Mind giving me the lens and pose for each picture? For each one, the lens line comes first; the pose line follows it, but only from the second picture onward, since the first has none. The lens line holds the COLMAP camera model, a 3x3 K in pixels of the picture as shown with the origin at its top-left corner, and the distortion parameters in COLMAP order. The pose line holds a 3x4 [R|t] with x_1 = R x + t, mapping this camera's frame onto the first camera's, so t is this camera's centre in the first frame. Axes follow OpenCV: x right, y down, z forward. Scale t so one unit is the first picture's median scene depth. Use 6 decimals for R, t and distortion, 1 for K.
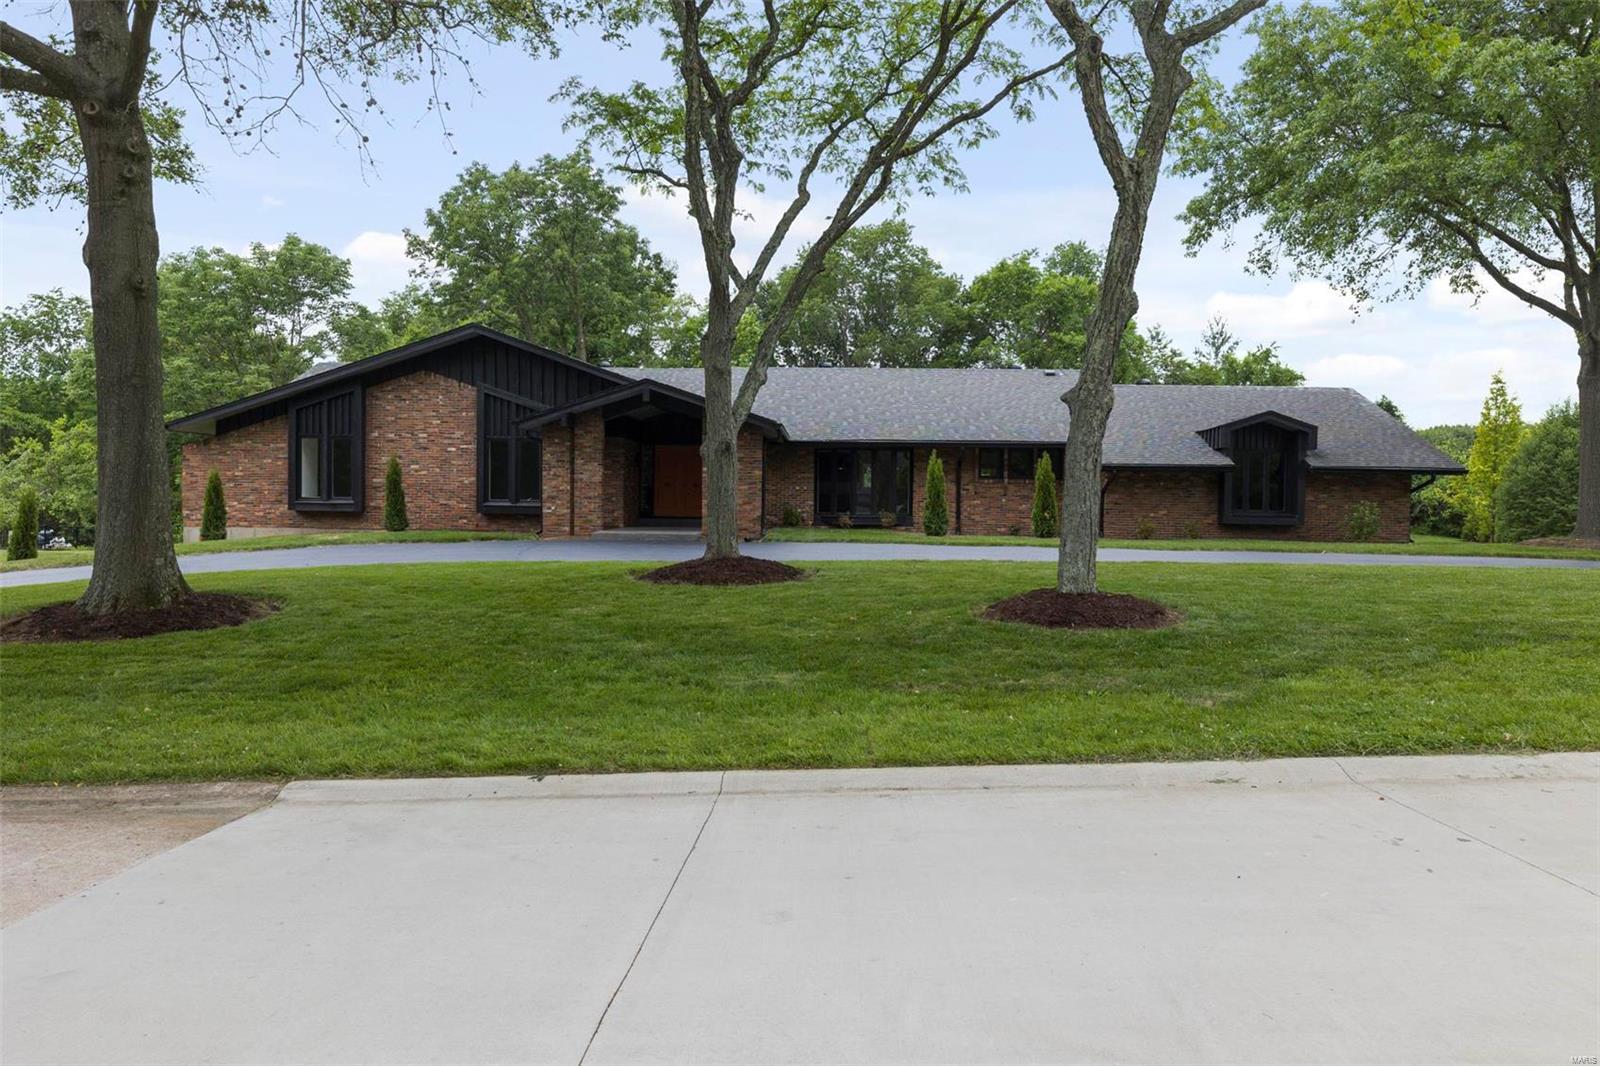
lens RADIAL K [[1173.4, 0, 797.4], [0, 1173.4, 536.6], [0, 0, 1]] dist [0.002073, -0.000437]
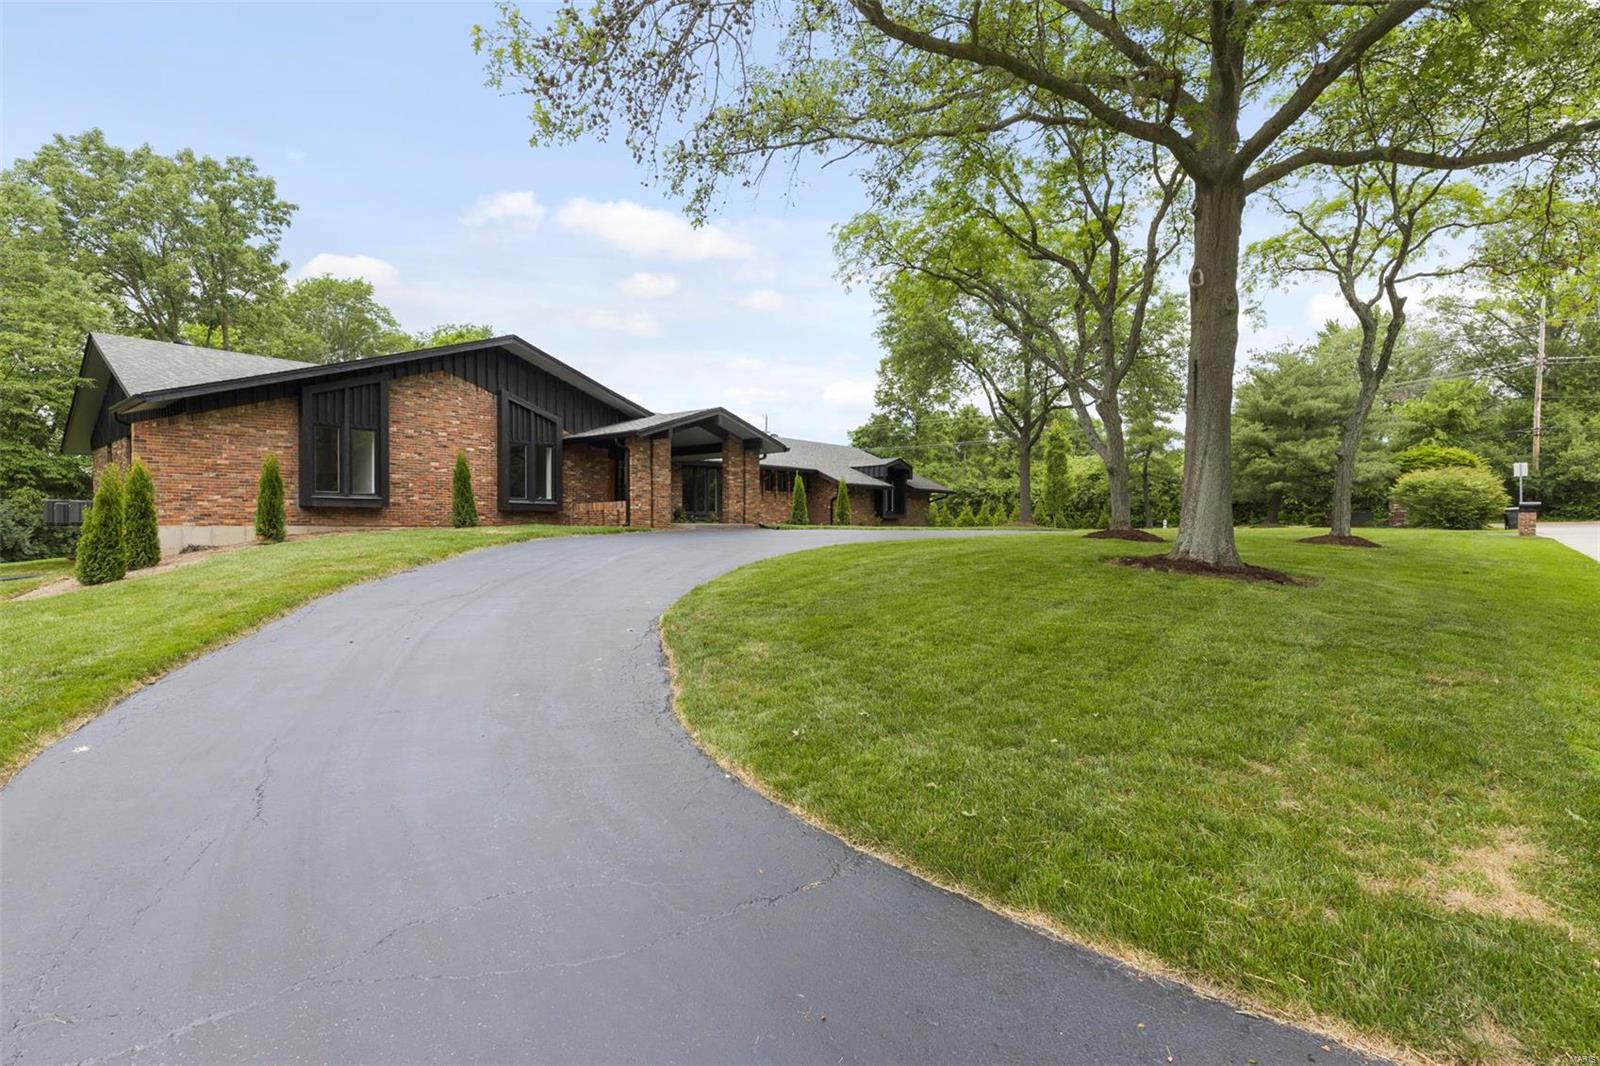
lens RADIAL K [[780.4, 0, 798.9], [0, 780.4, 529.5], [0, 0, 1]] dist [-0.003740, -0.000965]
pose [[0.633594, -0.015160, 0.773517, -0.653264], [0.020888, 0.999779, 0.002485, 0.001906], [-0.773383, 0.014583, 0.633771, 0.330998]]
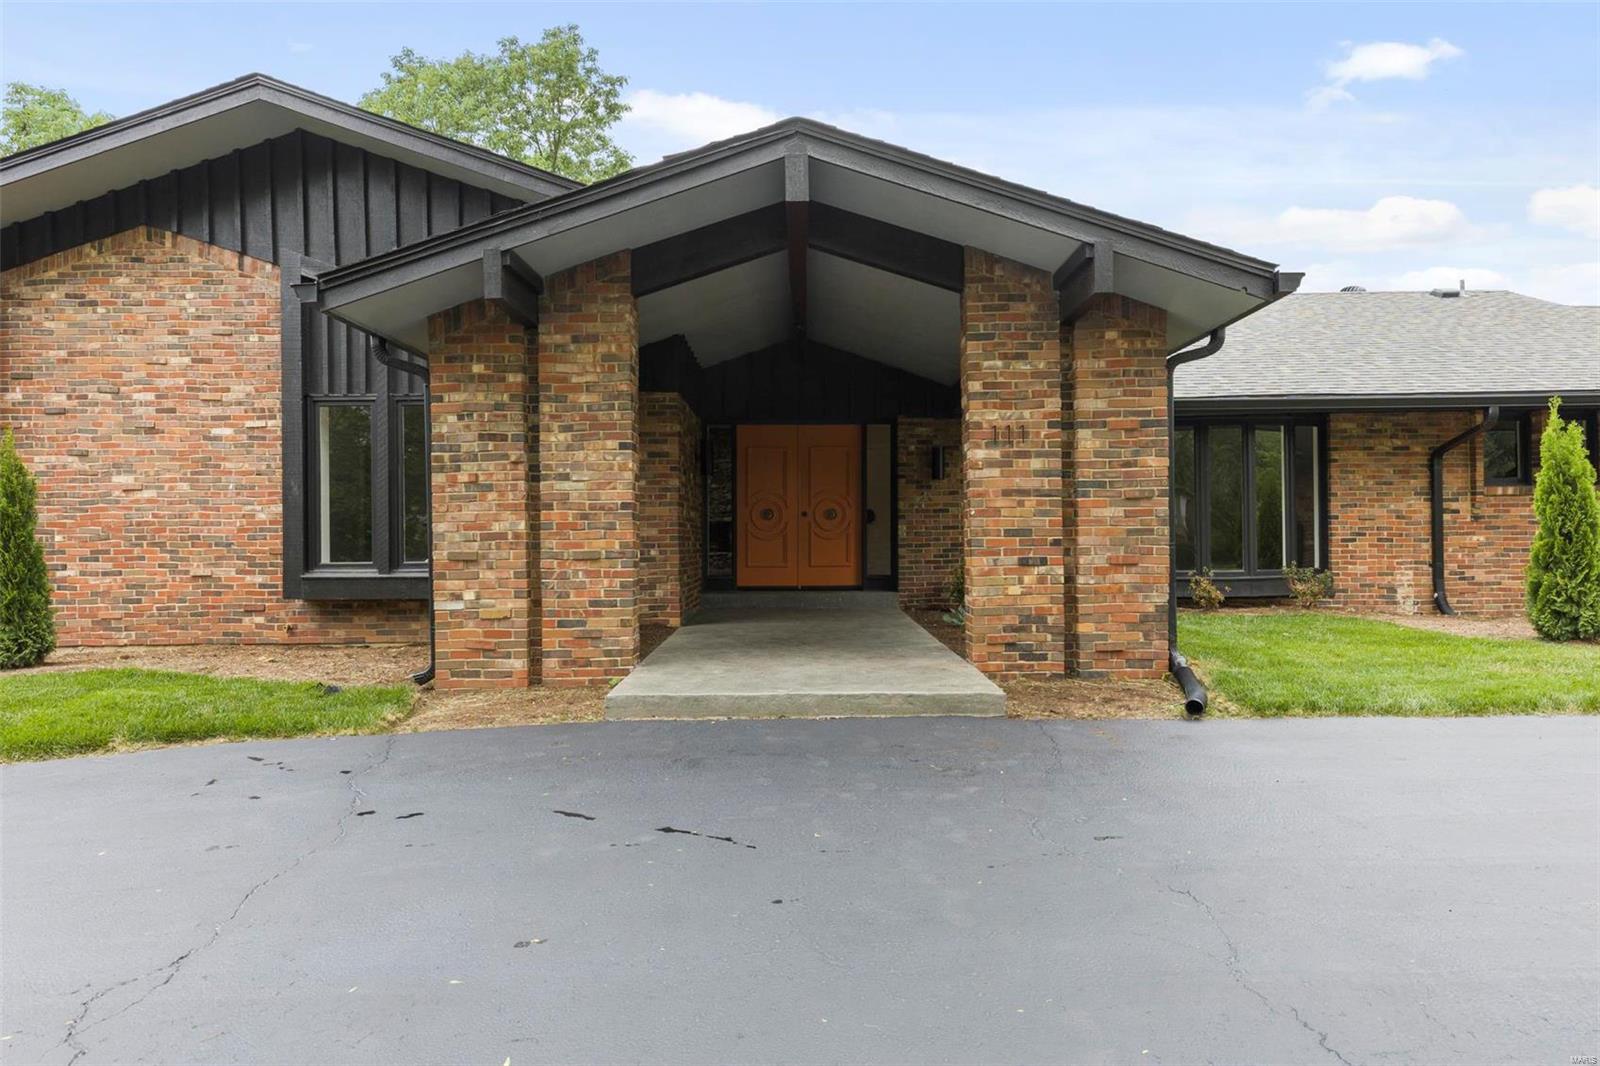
lens RADIAL K [[1019.1, 0, 799.2], [0, 1019.1, 536.1], [0, 0, 1]] dist [0.010632, -0.000120]
pose [[0.999182, -0.021808, 0.034049, -0.120314], [0.022732, 0.999377, -0.026989, -0.027580], [-0.033439, 0.027741, 0.999056, 0.666939]]
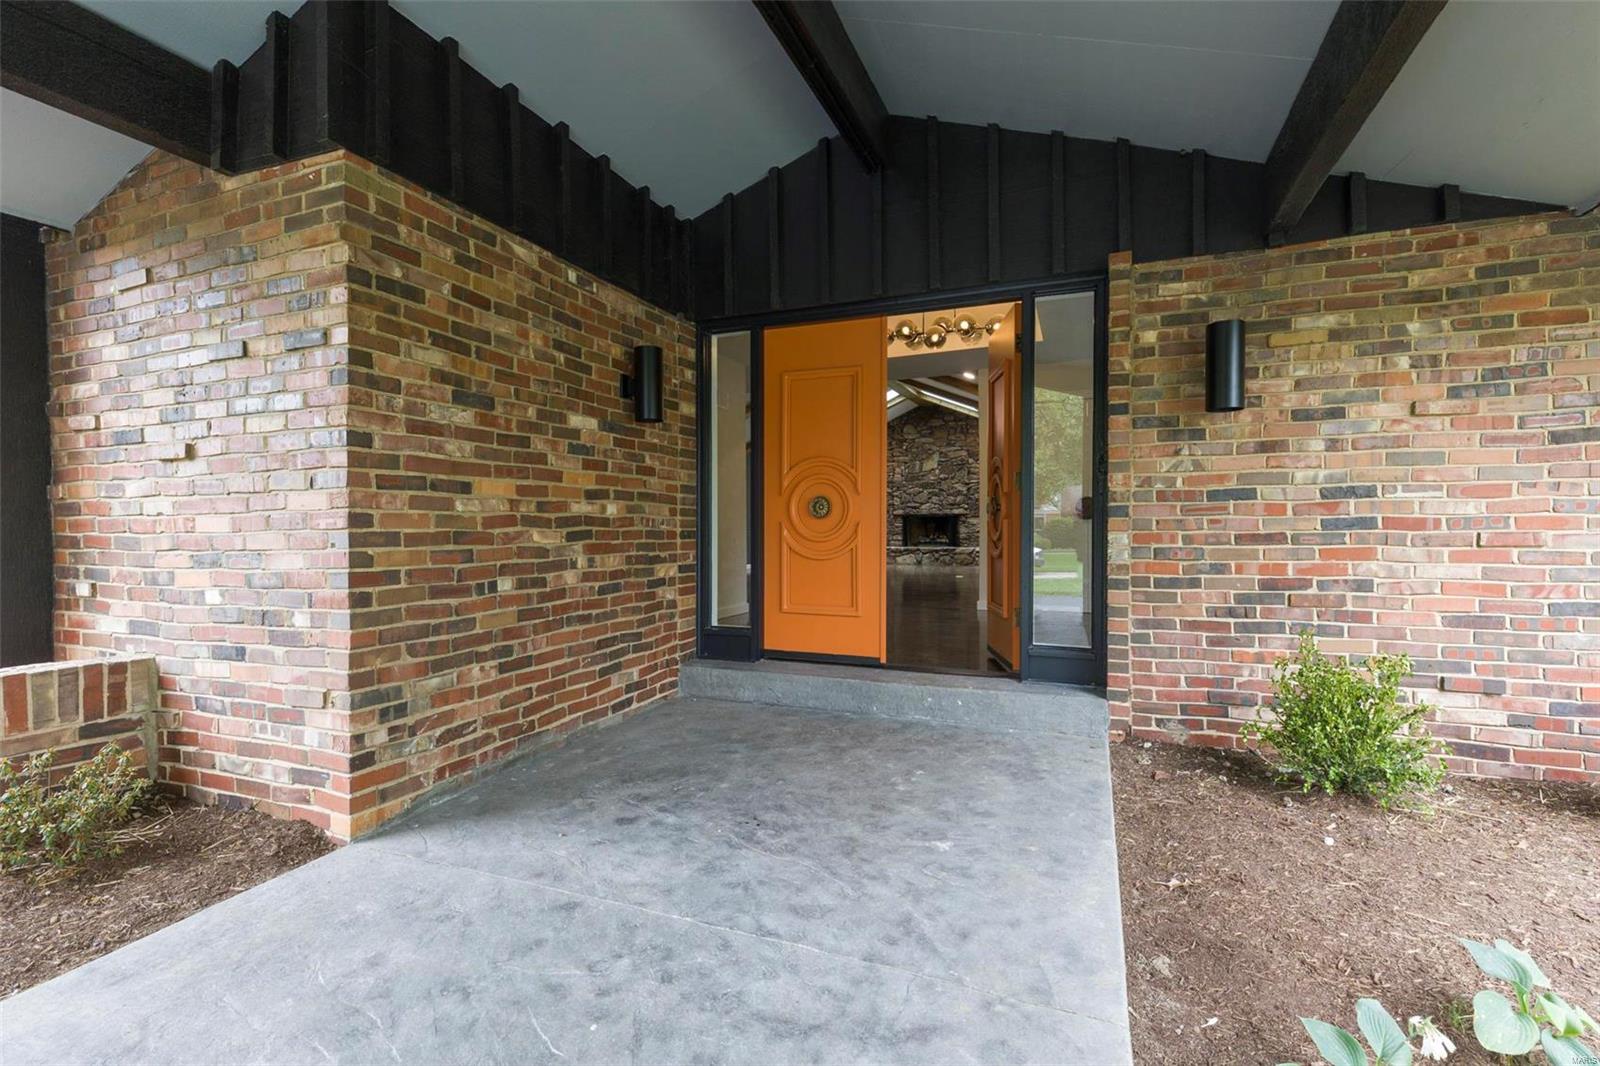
lens RADIAL K [[723.9, 0, 797.0], [0, 723.9, 535.8], [0, 0, 1]] dist [-0.000693, -0.000007]
pose [[0.938231, -0.014531, -0.345704, -0.074174], [0.010405, 0.999851, -0.013788, -0.040205], [0.345853, 0.009339, 0.938242, 0.942832]]
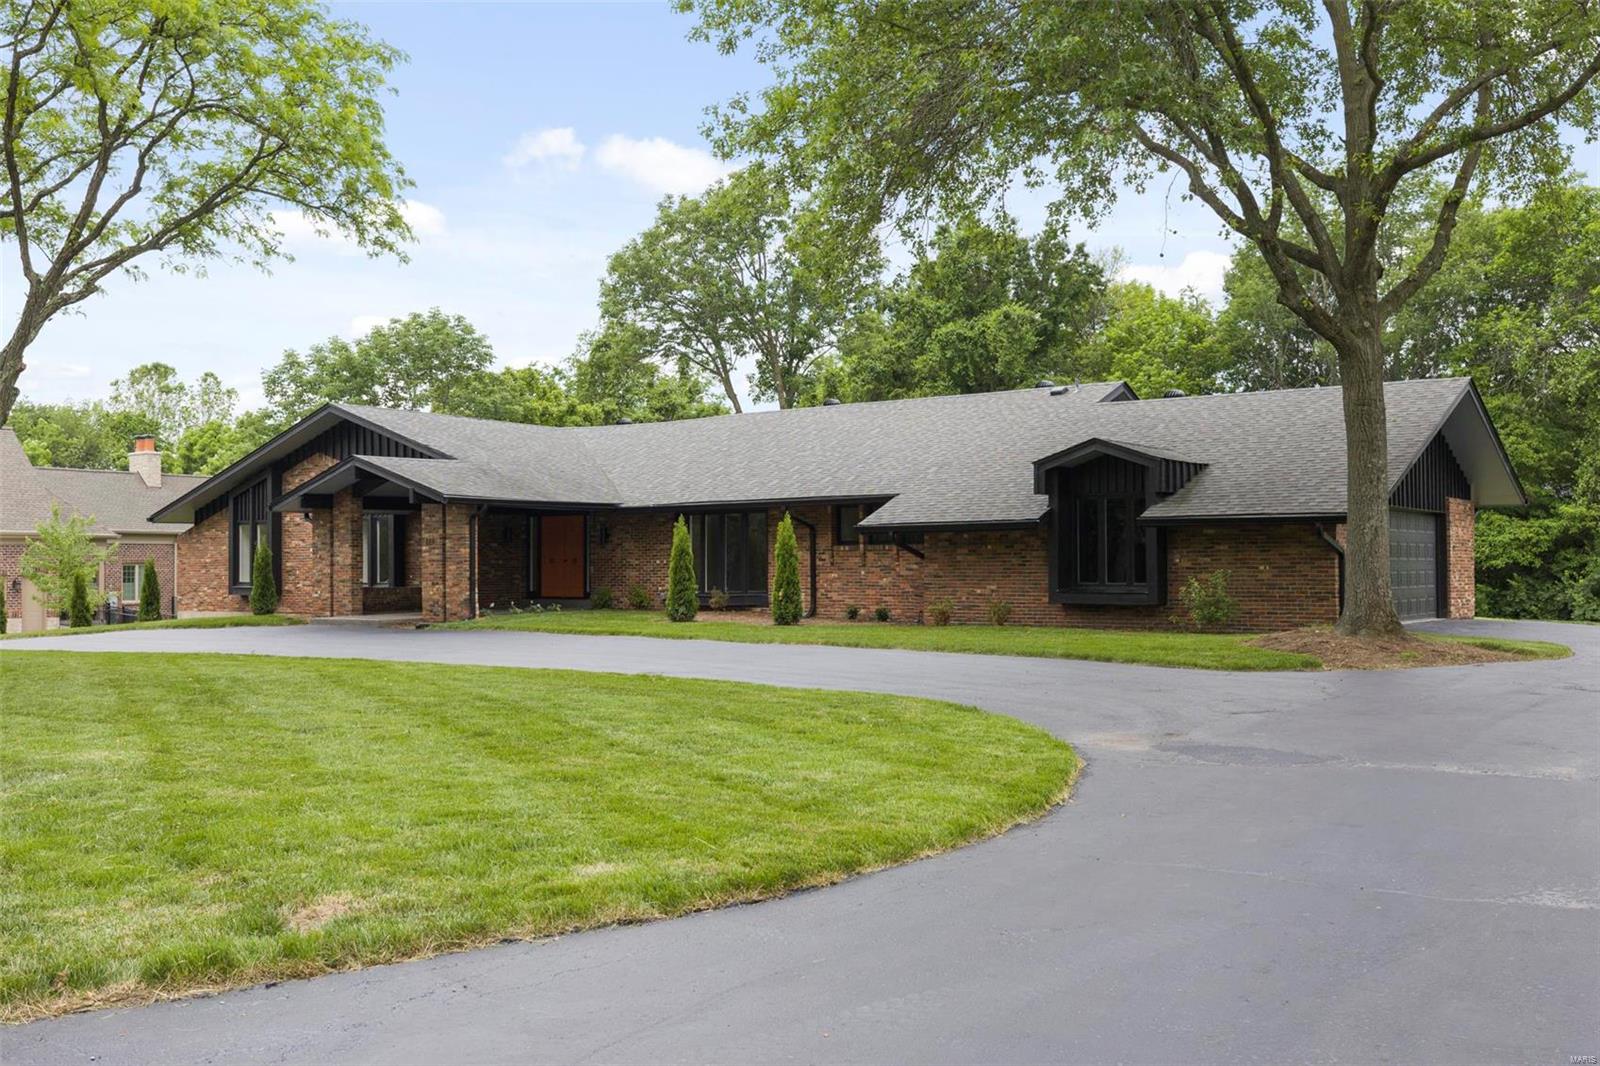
lens RADIAL K [[1558.0, 0, 794.8], [0, 1558.0, 531.6], [0, 0, 1]] dist [-0.010950, 0.000000]
pose [[0.822379, -0.031681, -0.568057, 0.760225], [0.004900, 0.998806, -0.048612, -0.009143], [0.568919, 0.037194, 0.821552, 0.152300]]
